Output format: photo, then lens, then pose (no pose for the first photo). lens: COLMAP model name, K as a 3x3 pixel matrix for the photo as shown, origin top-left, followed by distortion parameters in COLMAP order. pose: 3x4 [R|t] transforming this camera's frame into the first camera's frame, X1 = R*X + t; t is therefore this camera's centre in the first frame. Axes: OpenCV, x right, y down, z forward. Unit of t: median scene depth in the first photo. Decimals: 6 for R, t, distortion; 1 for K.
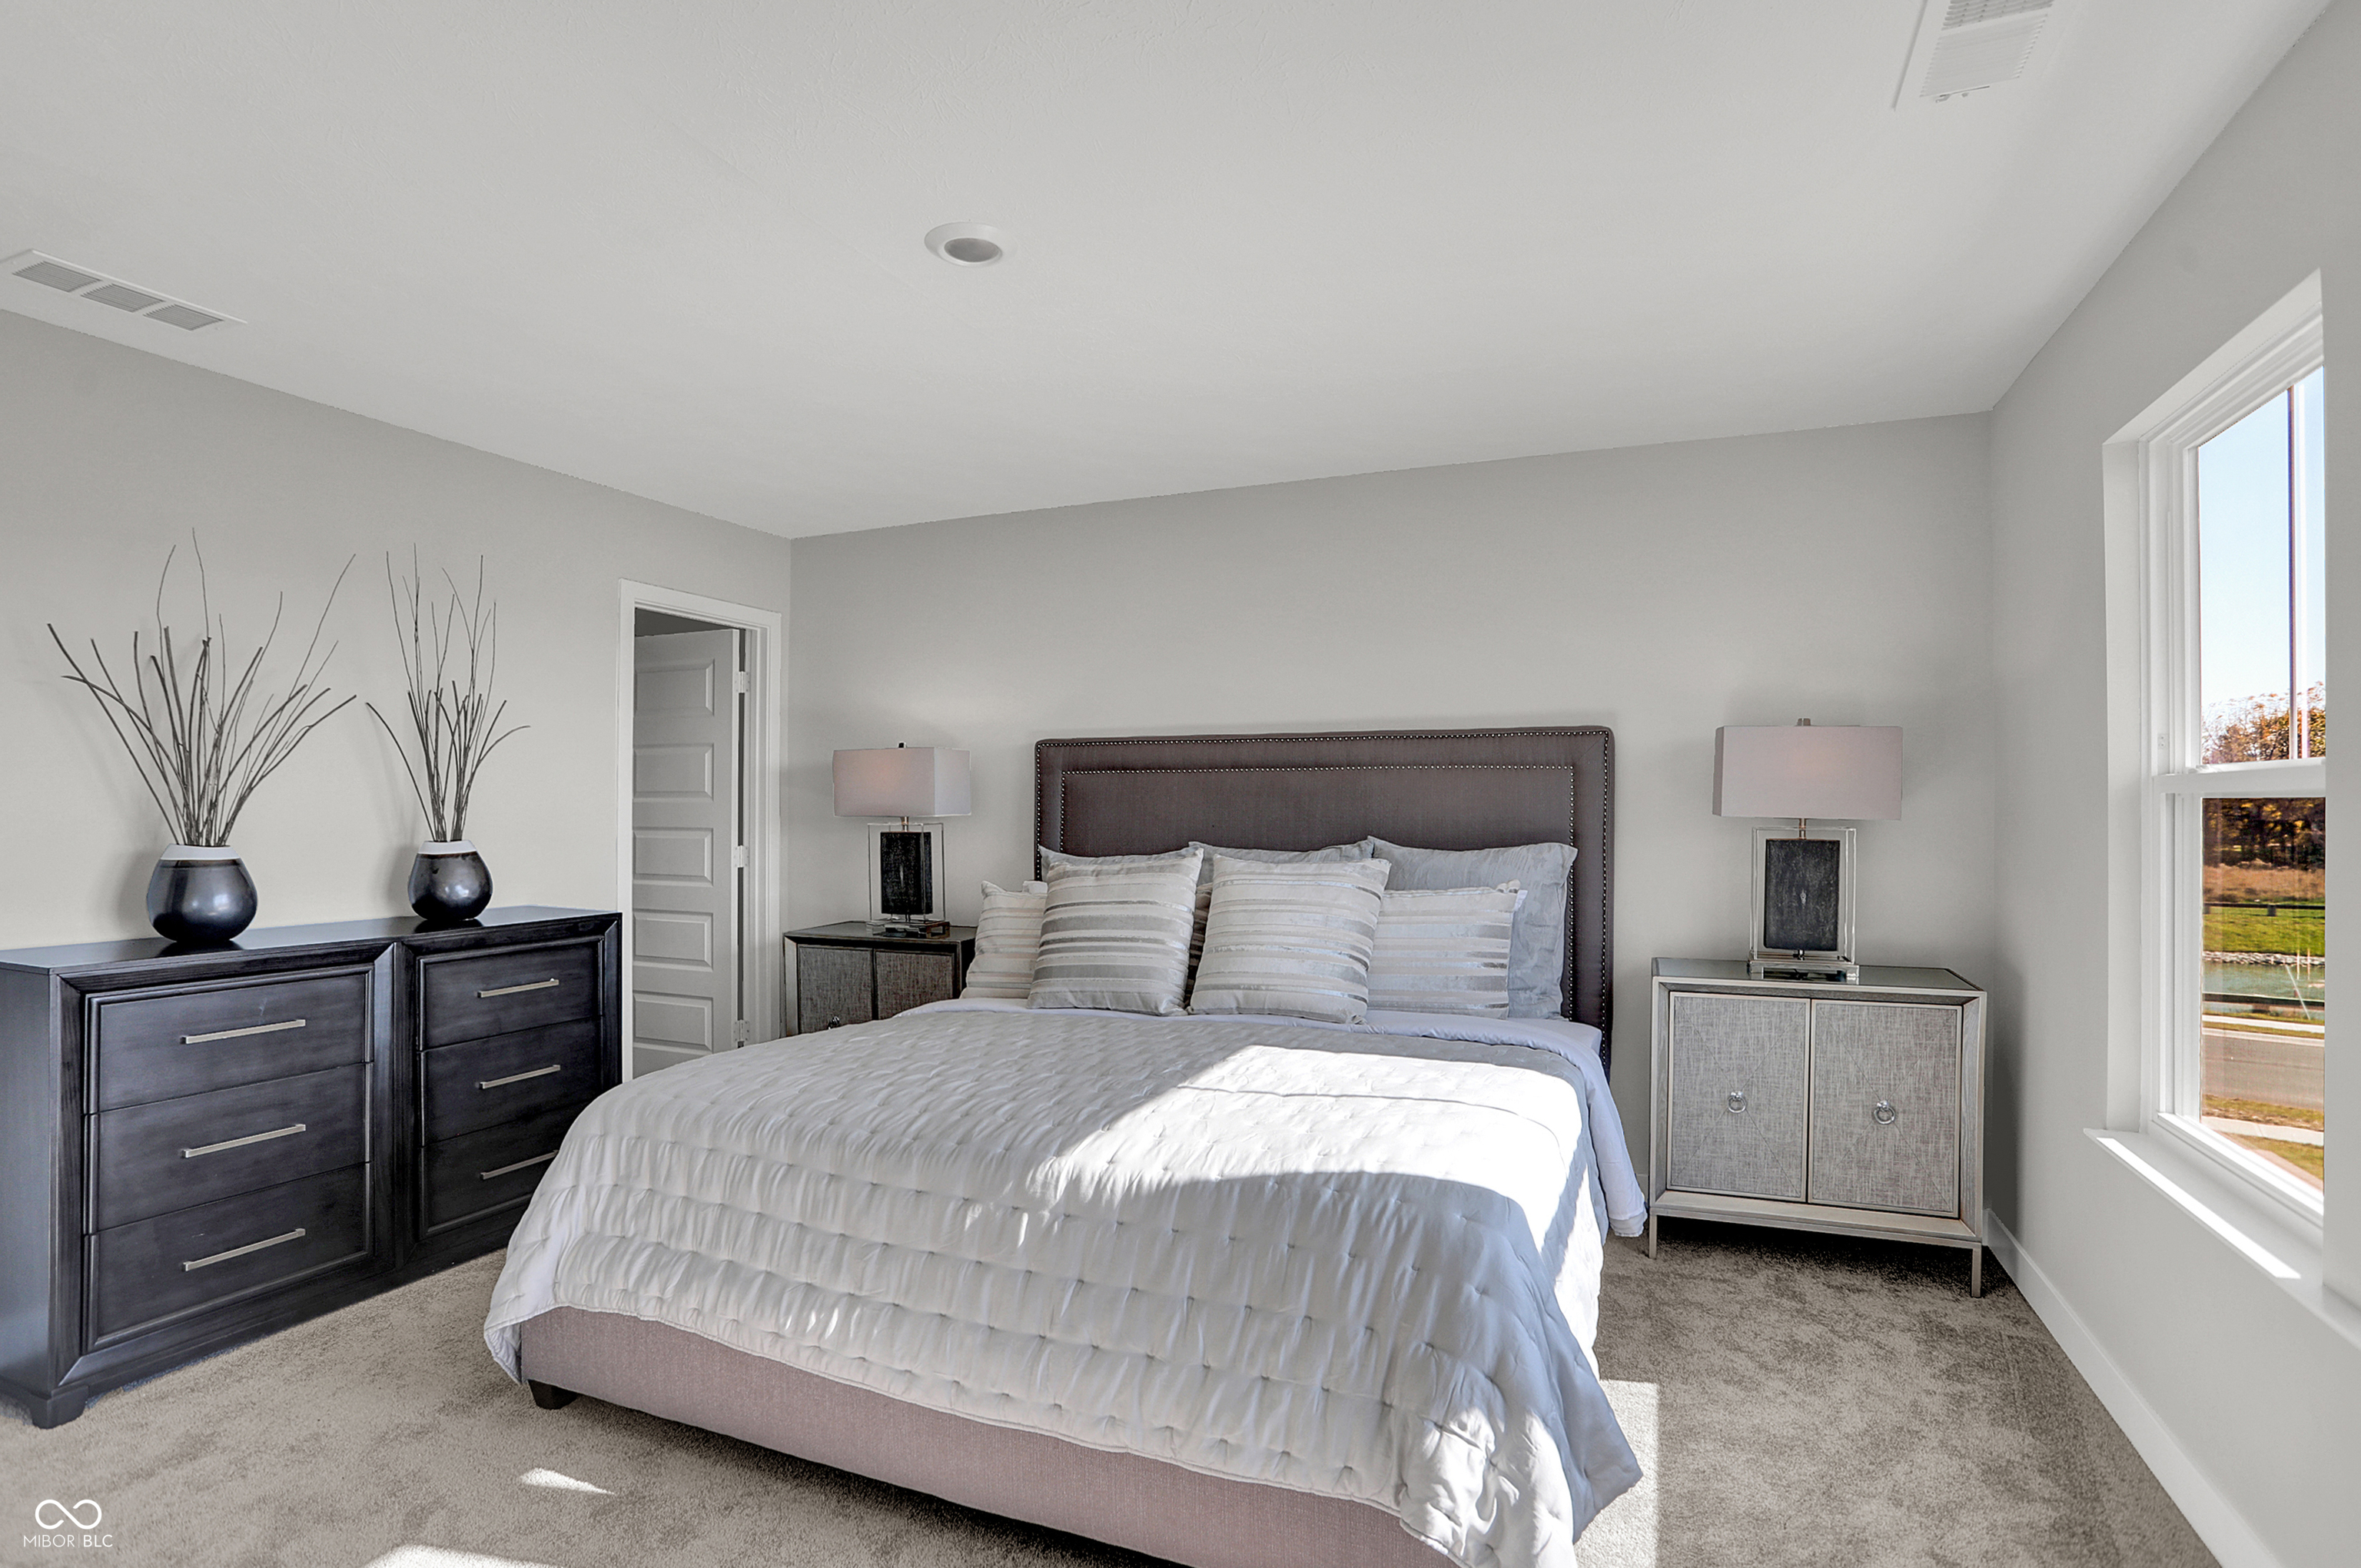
lens RADIAL K [[1225.1, 0, 1180.5], [0, 1225.1, 784.0], [0, 0, 1]] dist [-0.027233, 0.001400]
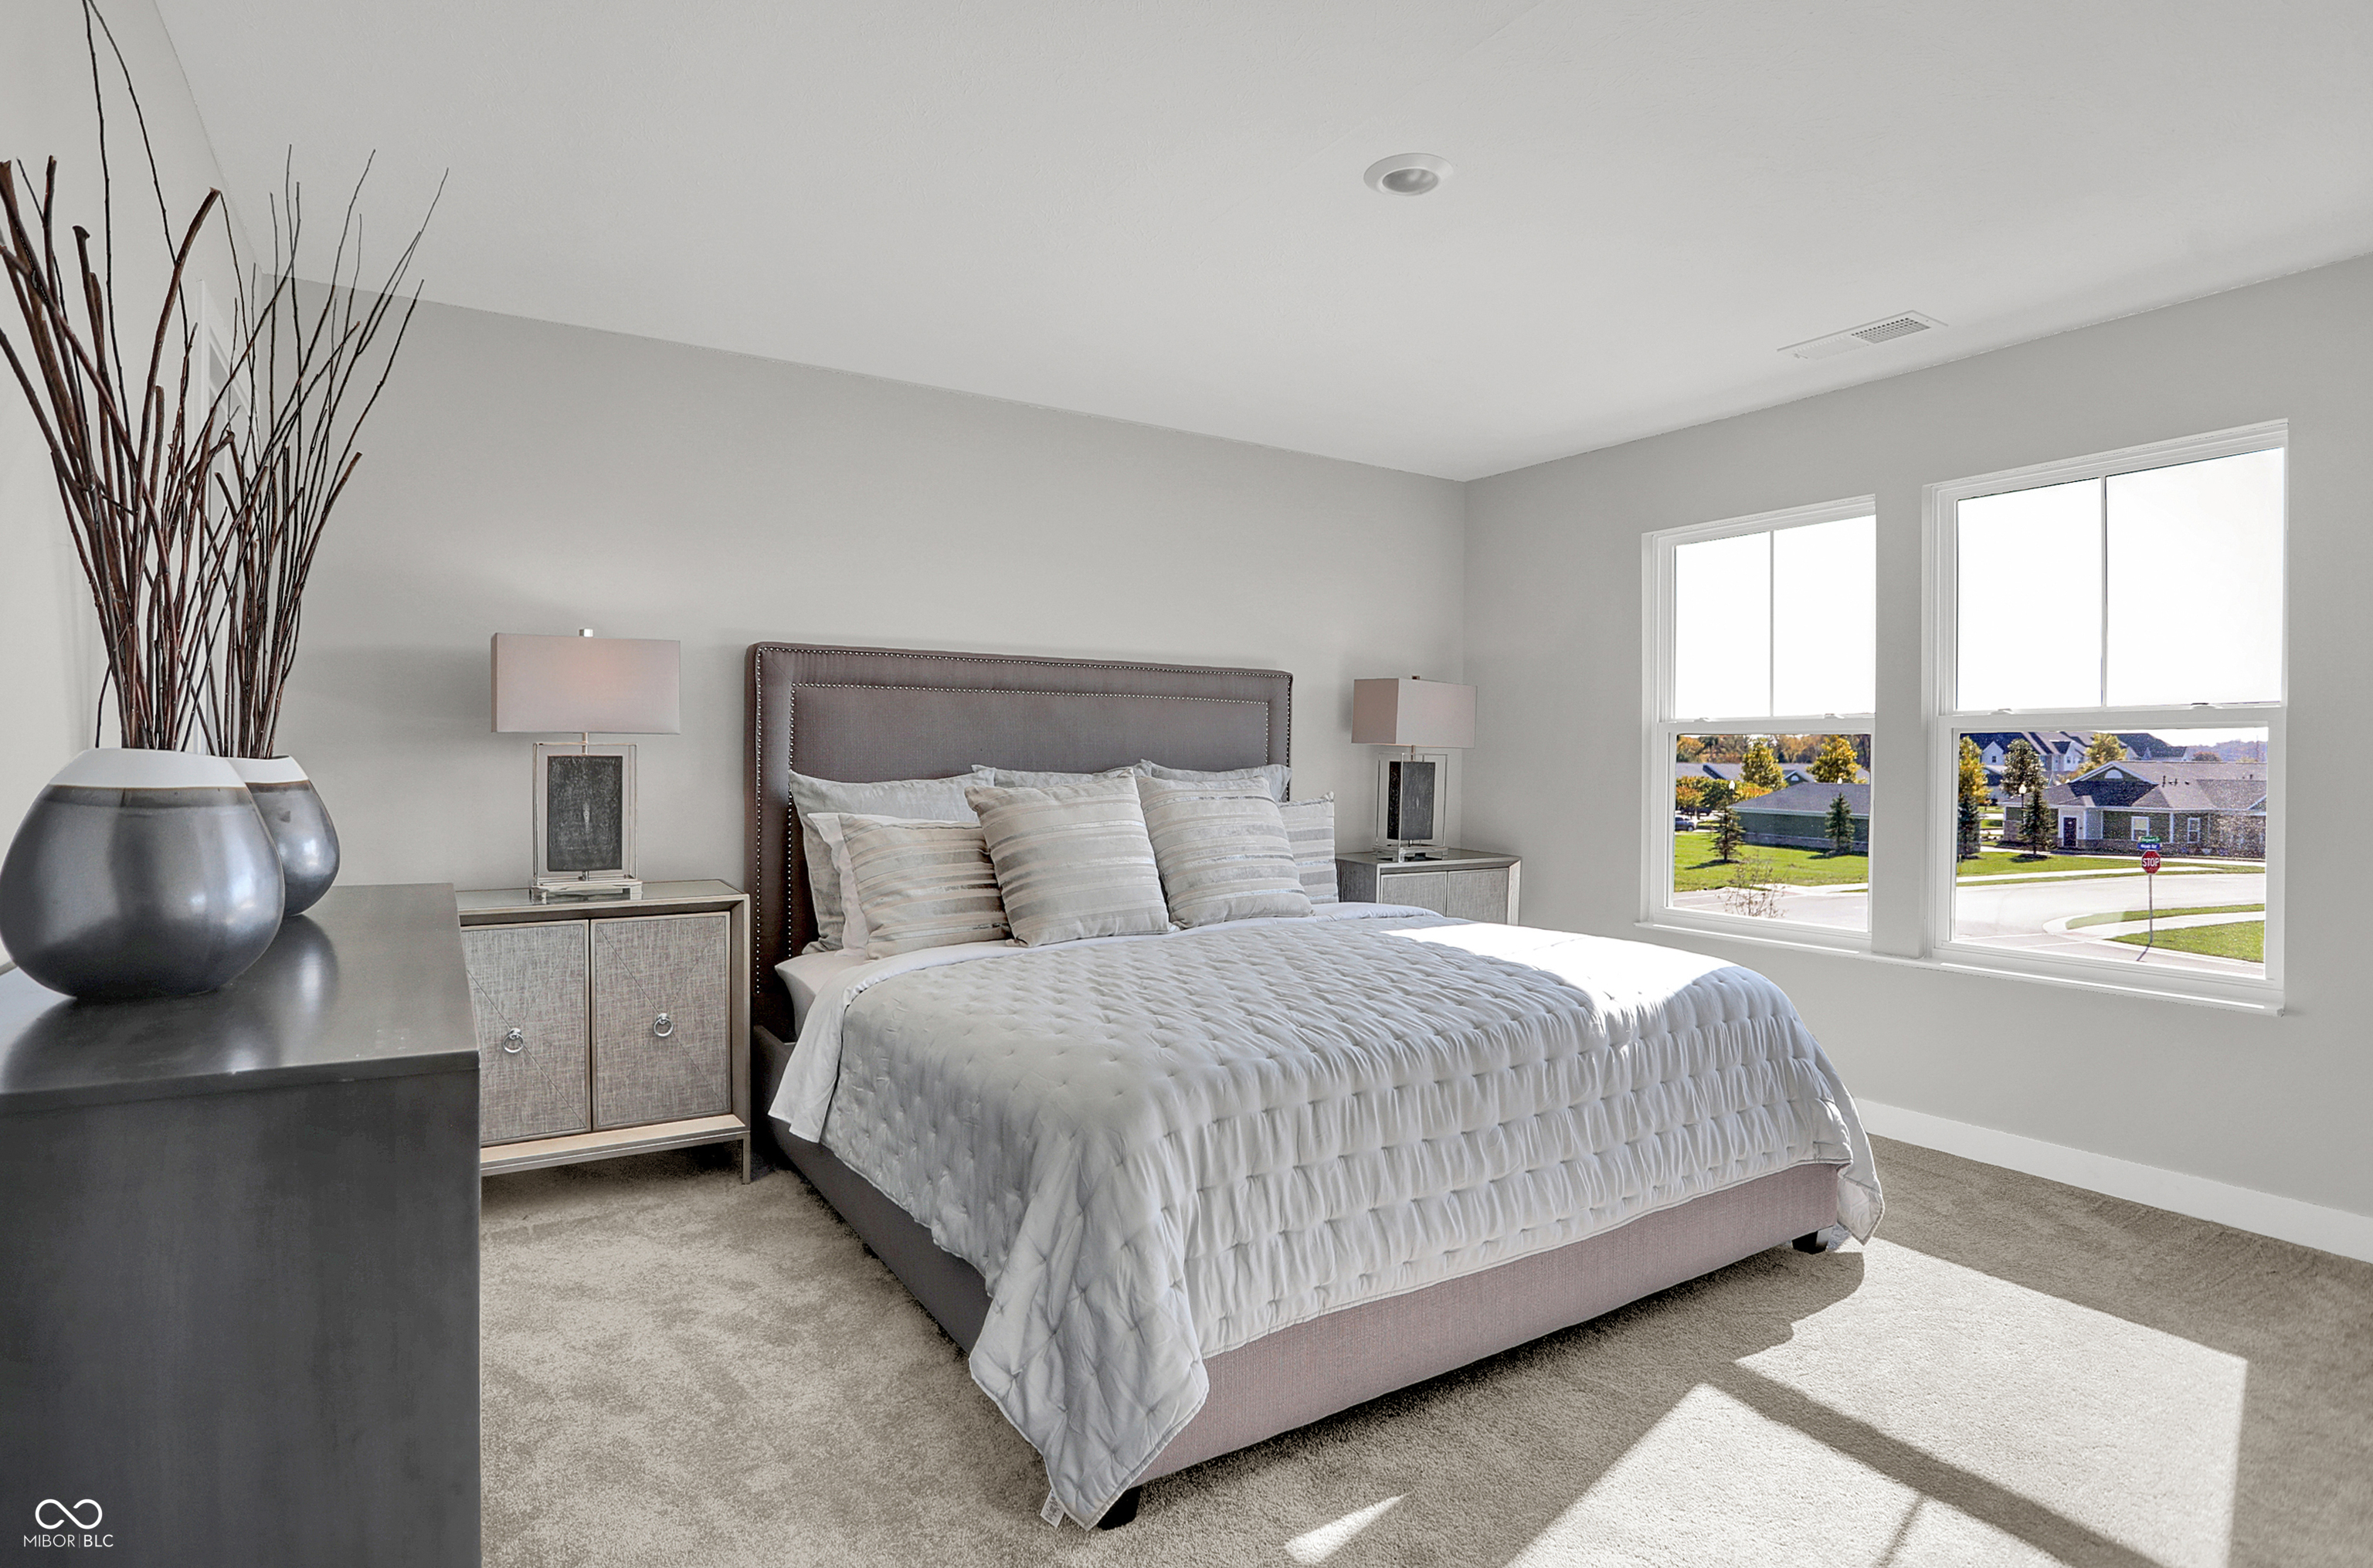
lens RADIAL K [[1231.2, 0, 1186.5], [0, 1231.2, 784.0], [0, 0, 1]] dist [-0.027233, 0.001400]
pose [[0.573649, -0.013130, 0.818996, -0.721190], [-0.024289, 0.999159, 0.033031, 0.027966], [-0.818741, -0.038841, 0.572847, 0.361926]]
